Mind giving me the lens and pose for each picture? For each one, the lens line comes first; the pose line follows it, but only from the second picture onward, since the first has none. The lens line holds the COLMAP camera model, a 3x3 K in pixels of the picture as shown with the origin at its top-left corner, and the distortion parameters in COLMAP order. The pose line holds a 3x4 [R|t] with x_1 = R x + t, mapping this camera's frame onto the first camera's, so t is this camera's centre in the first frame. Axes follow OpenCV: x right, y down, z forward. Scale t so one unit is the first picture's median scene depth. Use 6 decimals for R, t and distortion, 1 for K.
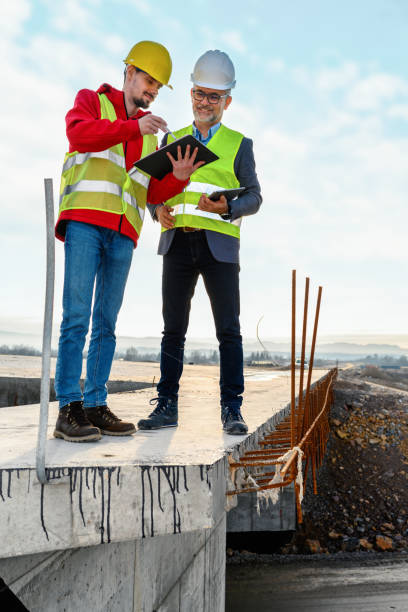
lens RADIAL K [[576.6, 0, 204.0], [0, 576.6, 306.0], [0, 0, 1]] dist [0.122502, -0.117035]
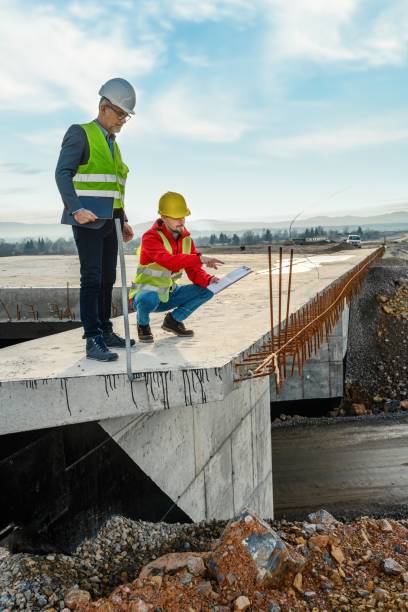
lens RADIAL K [[583.1, 0, 204.0], [0, 583.1, 306.0], [0, 0, 1]] dist [-0.002758, -0.005986]
pose [[0.993816, -0.053688, -0.097193, 0.014194], [0.072247, 0.977363, 0.198852, -0.026793], [0.084316, -0.204644, 0.975198, -0.070579]]
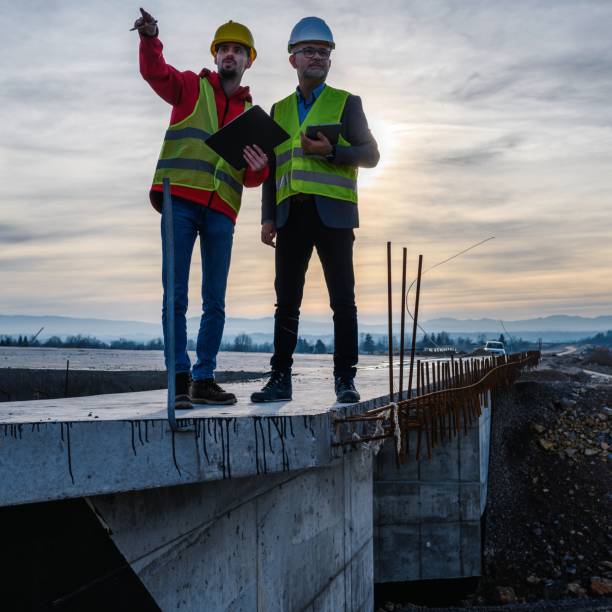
lens RADIAL K [[874.6, 0, 337.9], [0, 874.6, 309.1], [0, 0, 1]] dist [0.000270, -0.030361]
pose [[0.999266, -0.035296, -0.014871, 0.009269], [0.035956, 0.998260, 0.046743, -0.001952], [0.013195, -0.047243, 0.998796, -0.072458]]
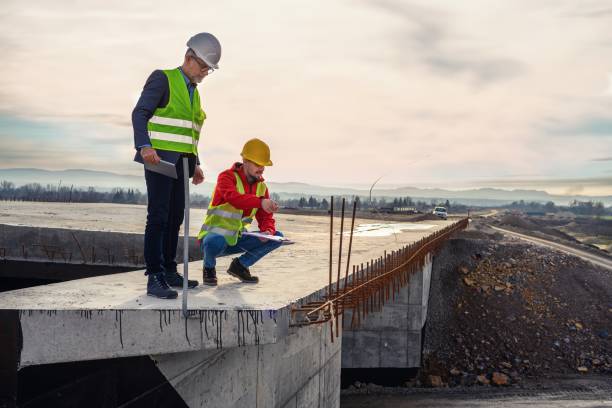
lens RADIAL K [[583.2, 0, 303.9], [0, 583.2, 206.1], [0, 0, 1]] dist [-0.003287, -0.004199]
pose [[0.997341, 0.004752, -0.072719, 0.022544], [0.002100, 0.995583, 0.093867, -0.021870], [0.072844, -0.093770, 0.992925, -0.076270]]
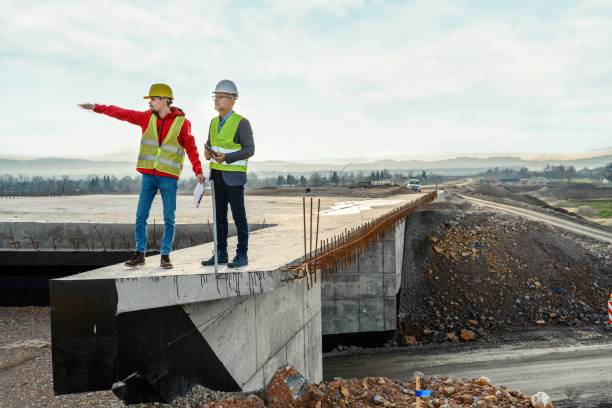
lens RADIAL K [[583.1, 0, 307.1], [0, 583.1, 205.0], [0, 0, 1]] dist [-0.002758, -0.005986]
pose [[0.998540, -0.043774, -0.031644, 0.028800], [0.047587, 0.990108, 0.131992, -0.042491], [0.025553, -0.133305, 0.990746, -0.182126]]
